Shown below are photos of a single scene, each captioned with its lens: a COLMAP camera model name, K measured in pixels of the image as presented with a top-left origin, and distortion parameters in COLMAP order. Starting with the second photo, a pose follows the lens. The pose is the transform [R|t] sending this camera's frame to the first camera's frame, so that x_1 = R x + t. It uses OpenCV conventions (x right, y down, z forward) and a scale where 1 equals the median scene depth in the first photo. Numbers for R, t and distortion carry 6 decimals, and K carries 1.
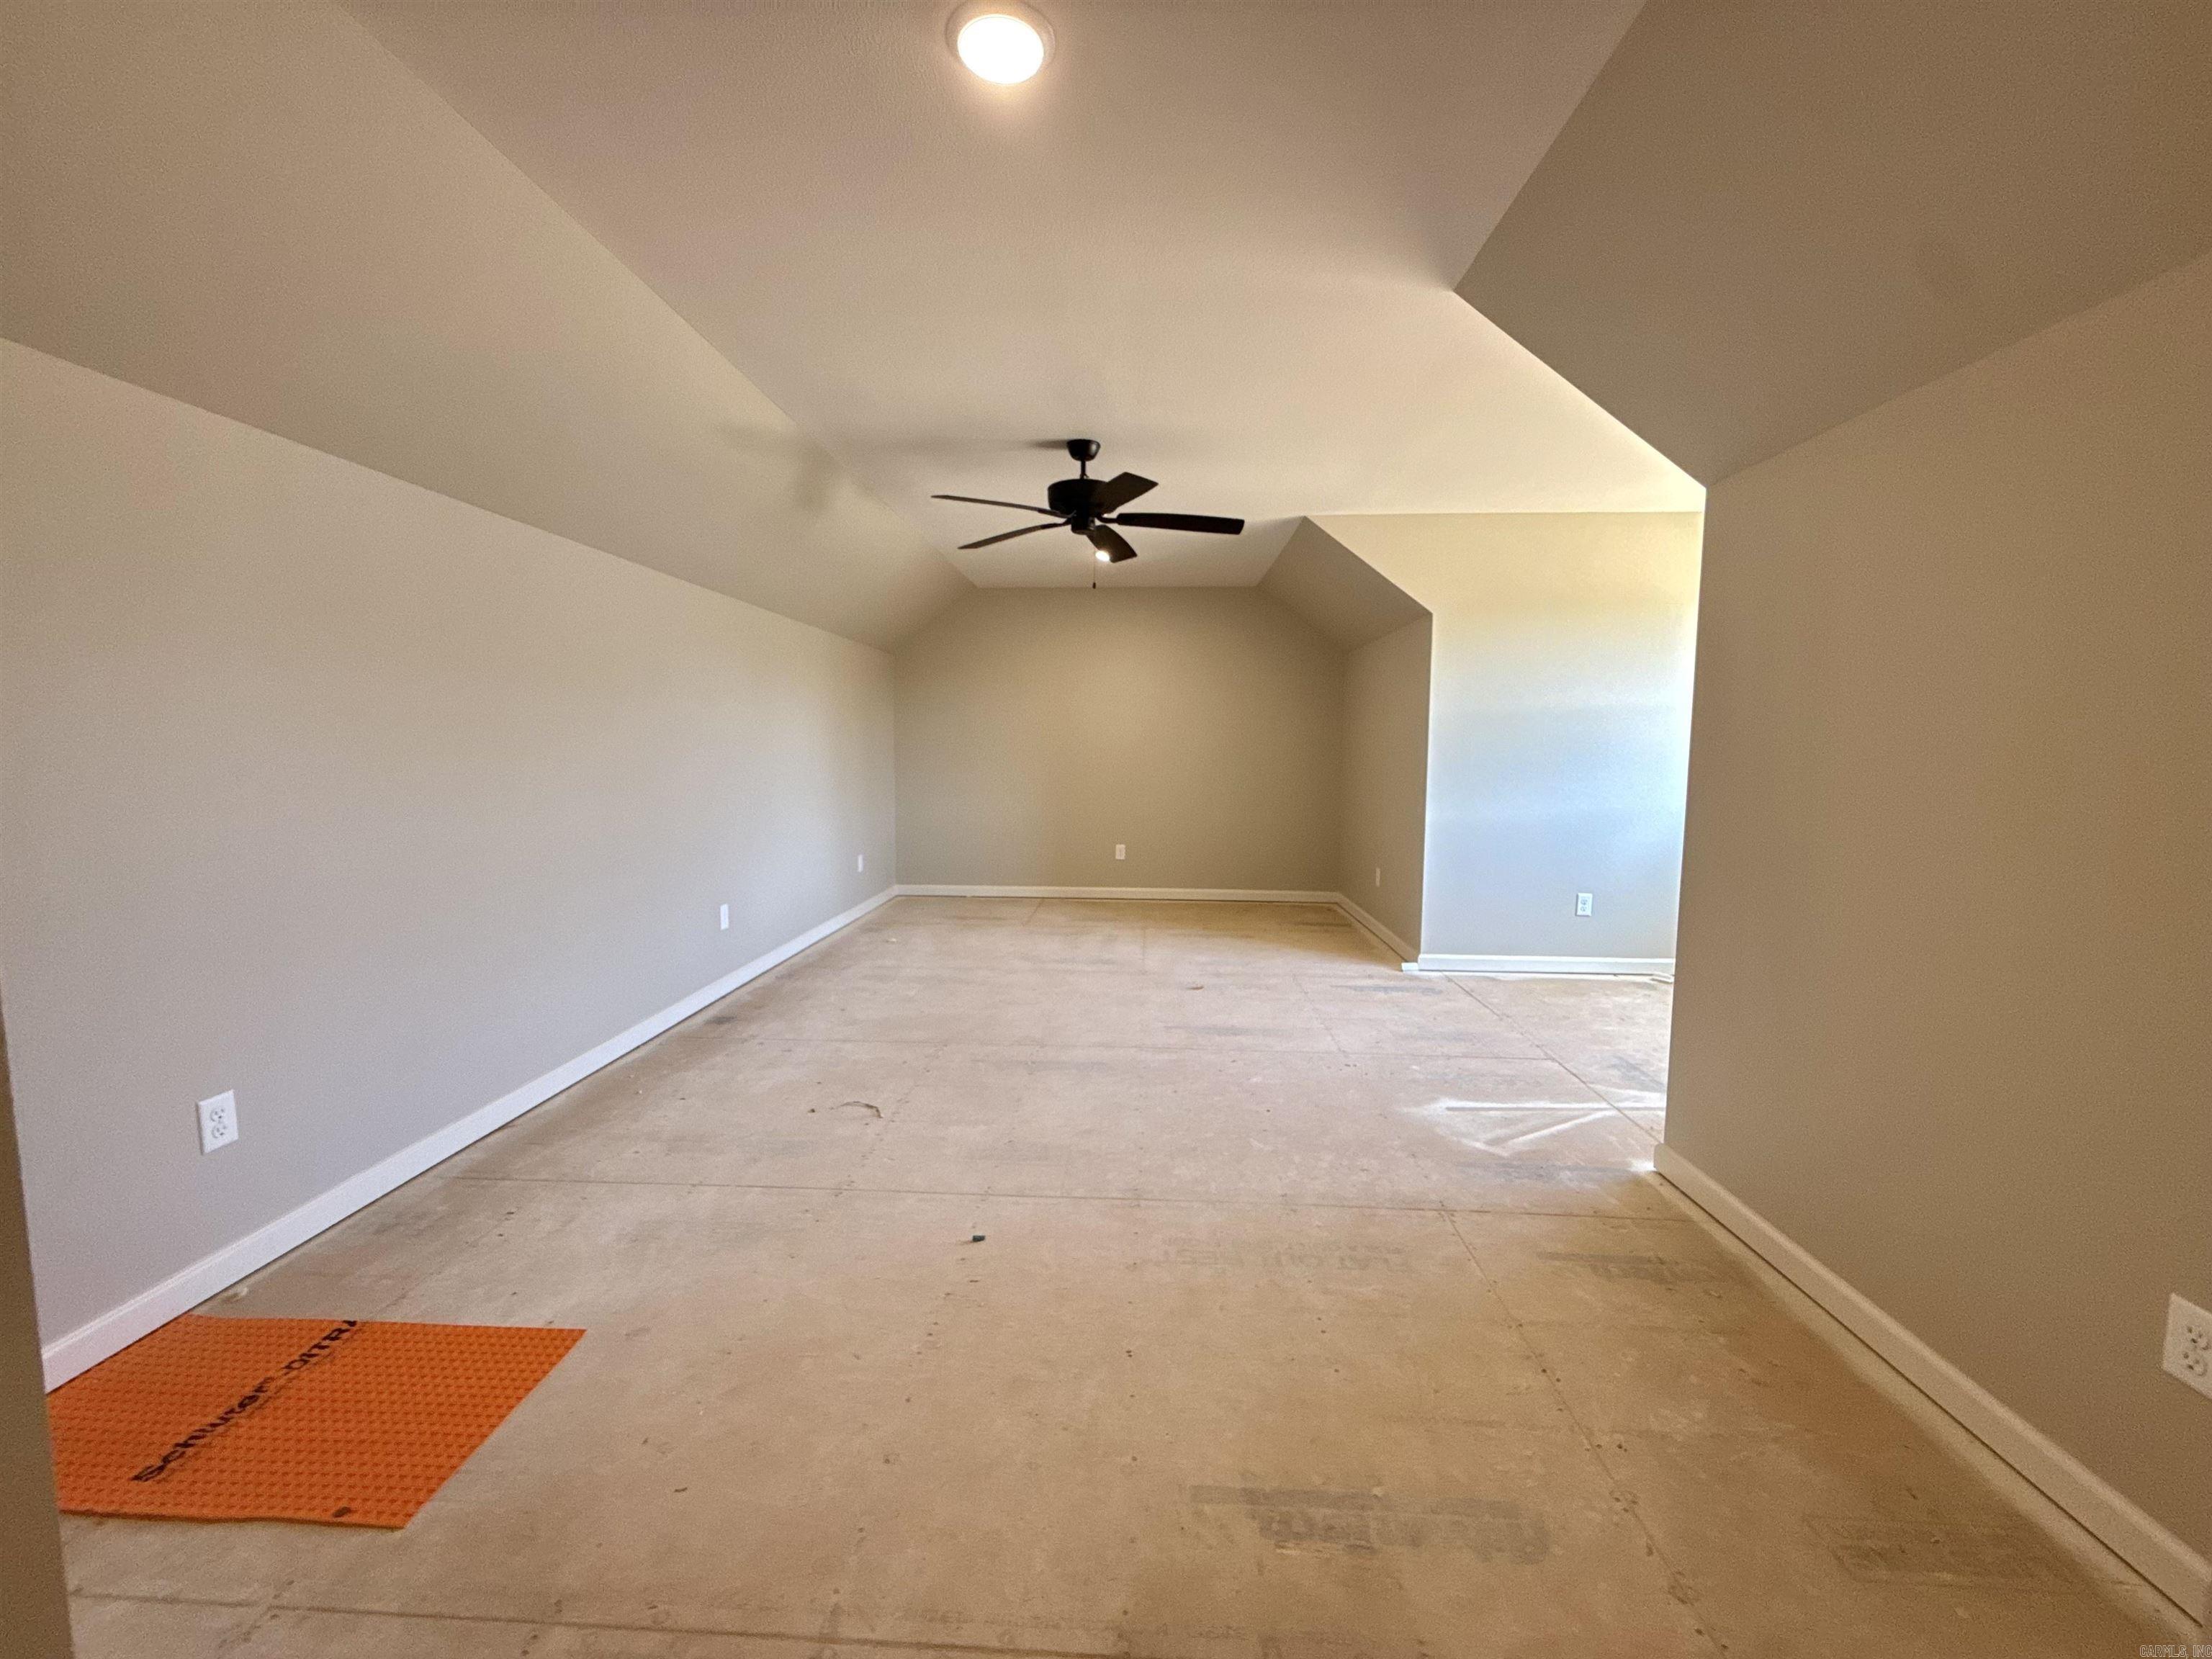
lens RADIAL K [[885.2, 0, 1102.1], [0, 885.2, 826.3], [0, 0, 1]] dist [0.001136, -0.000660]
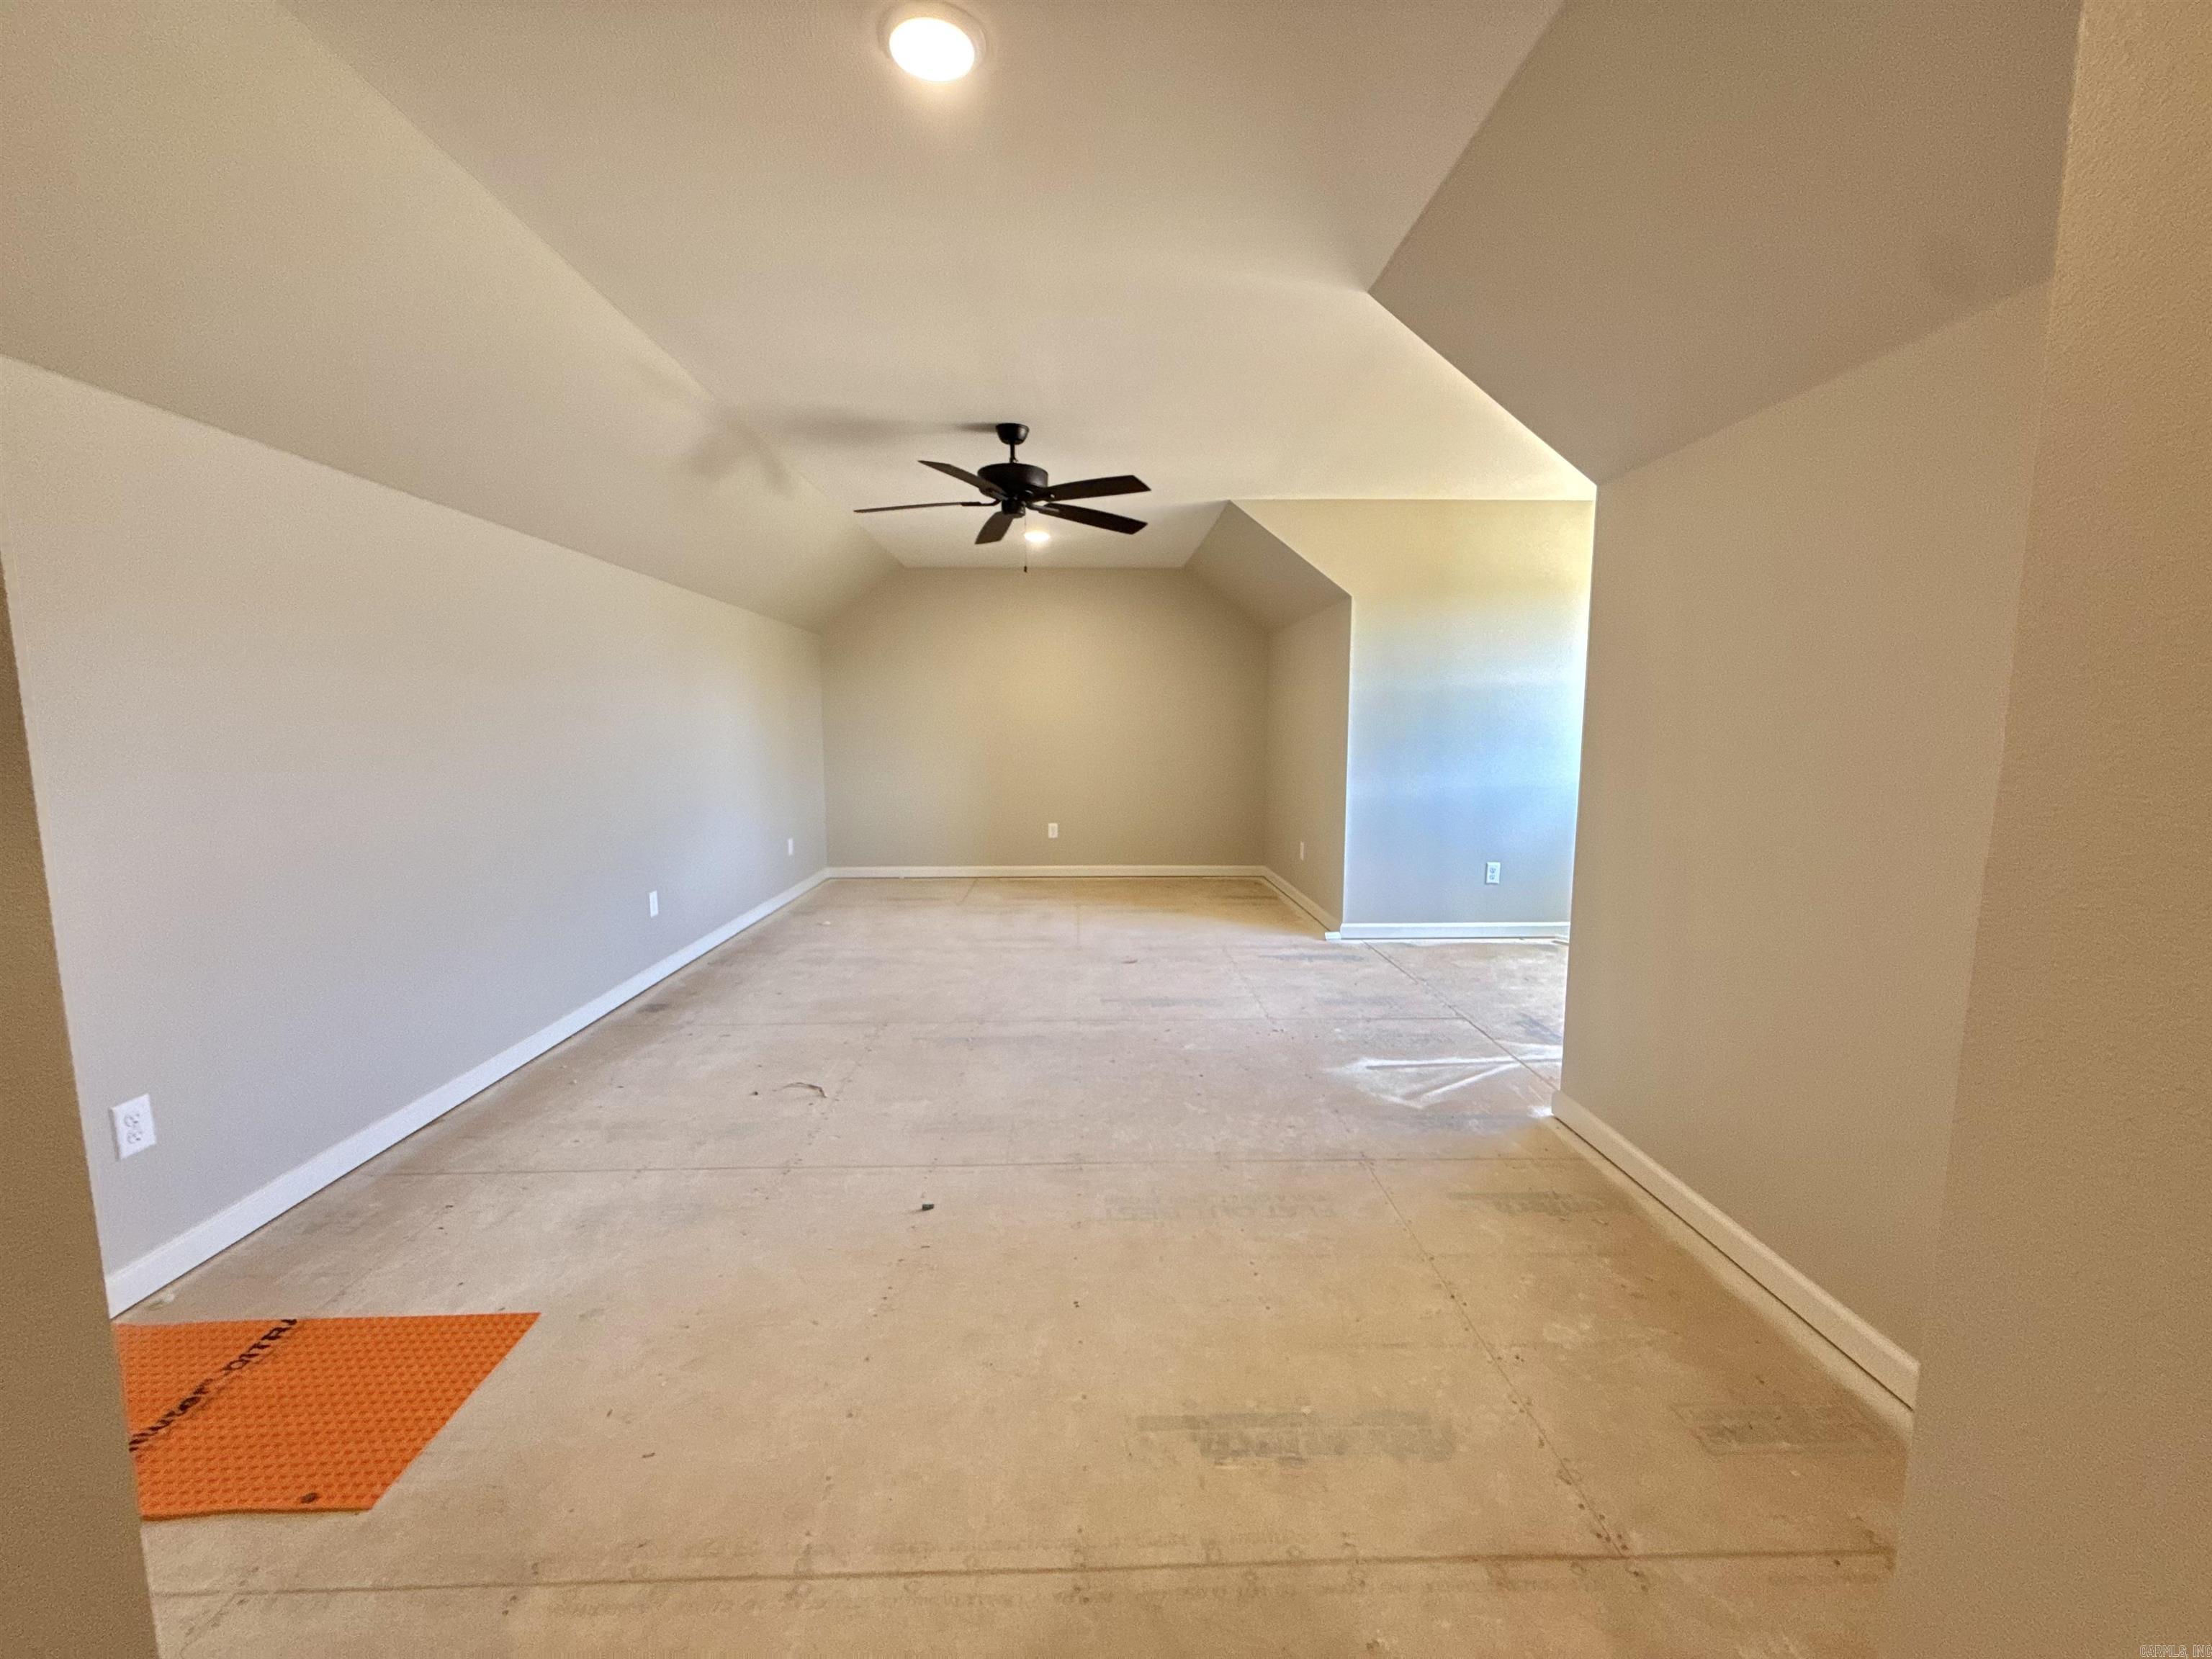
lens RADIAL K [[885.2, 0, 1101.8], [0, 885.2, 825.6], [0, 0, 1]] dist [0.001136, -0.000660]
pose [[0.996710, -0.016538, 0.079340, -0.007537], [0.014574, 0.999575, 0.025265, -0.003103], [-0.079724, -0.024025, 0.996527, -0.026631]]
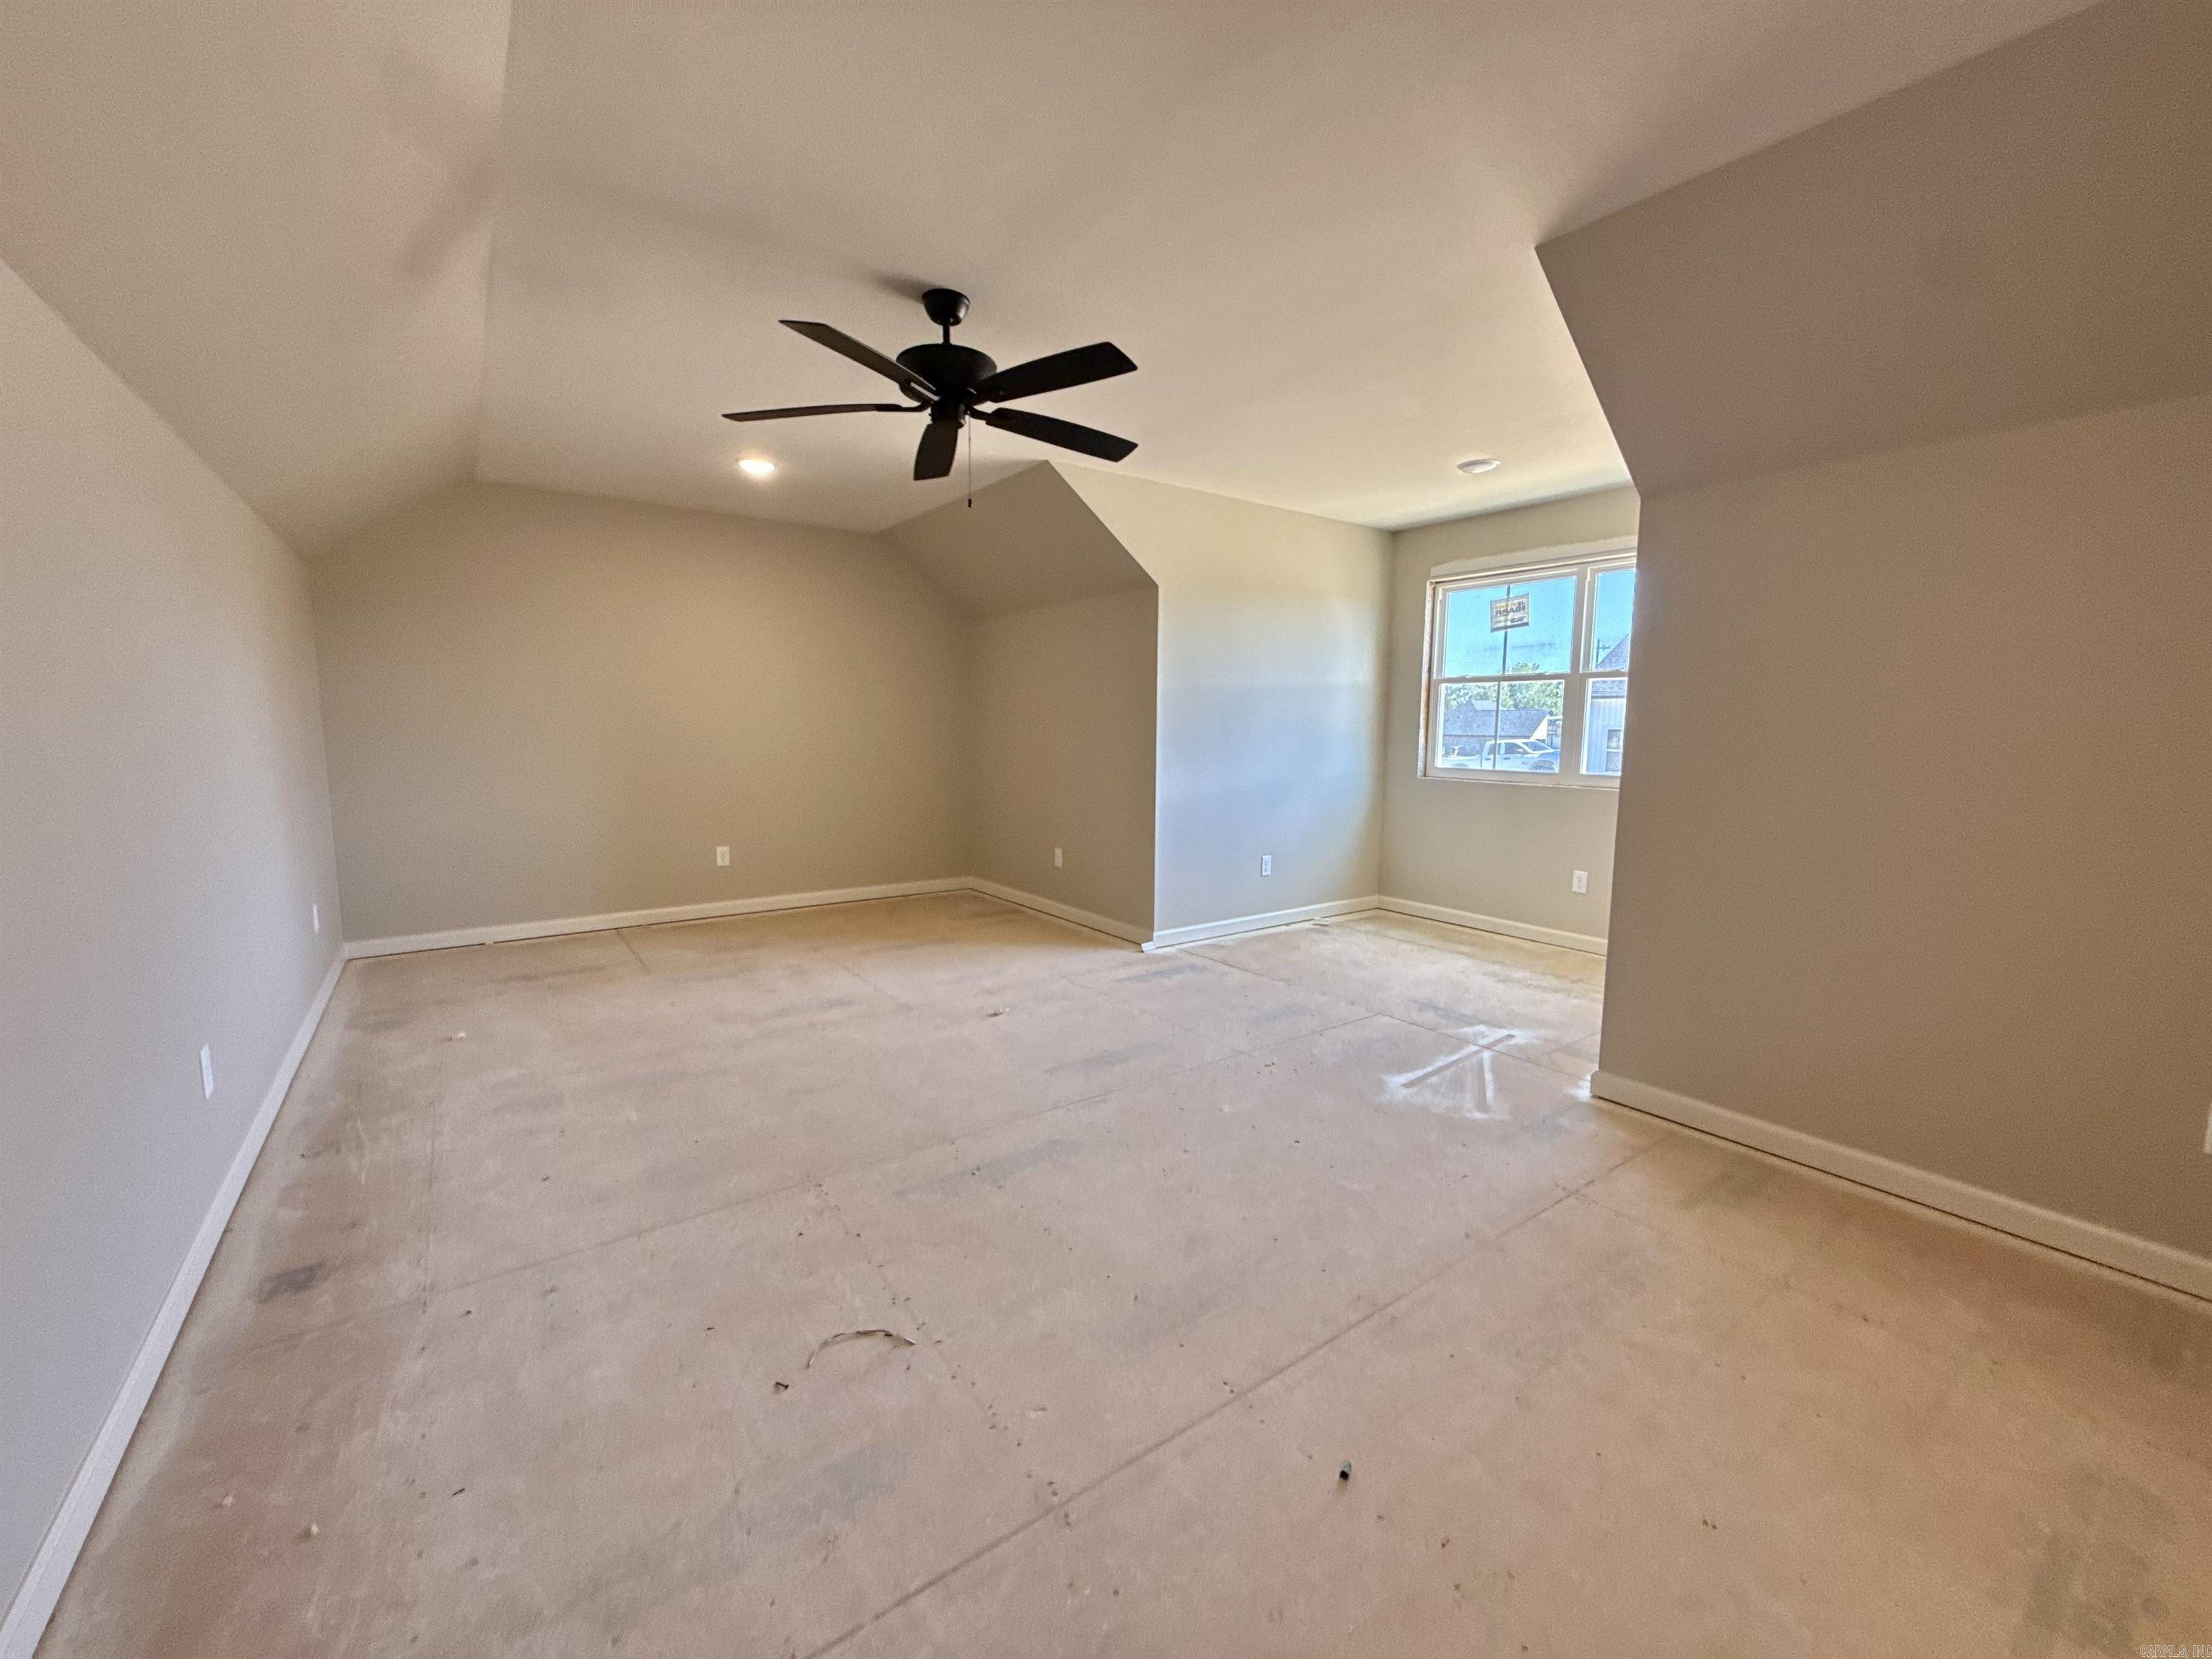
lens RADIAL K [[885.2, 0, 1102.2], [0, 885.2, 818.9], [0, 0, 1]] dist [0.001136, -0.000660]
pose [[0.776286, -0.068444, 0.626654, -0.442974], [0.053427, 0.997655, 0.042782, -0.041048], [-0.628112, 0.000269, 0.778123, 0.397601]]
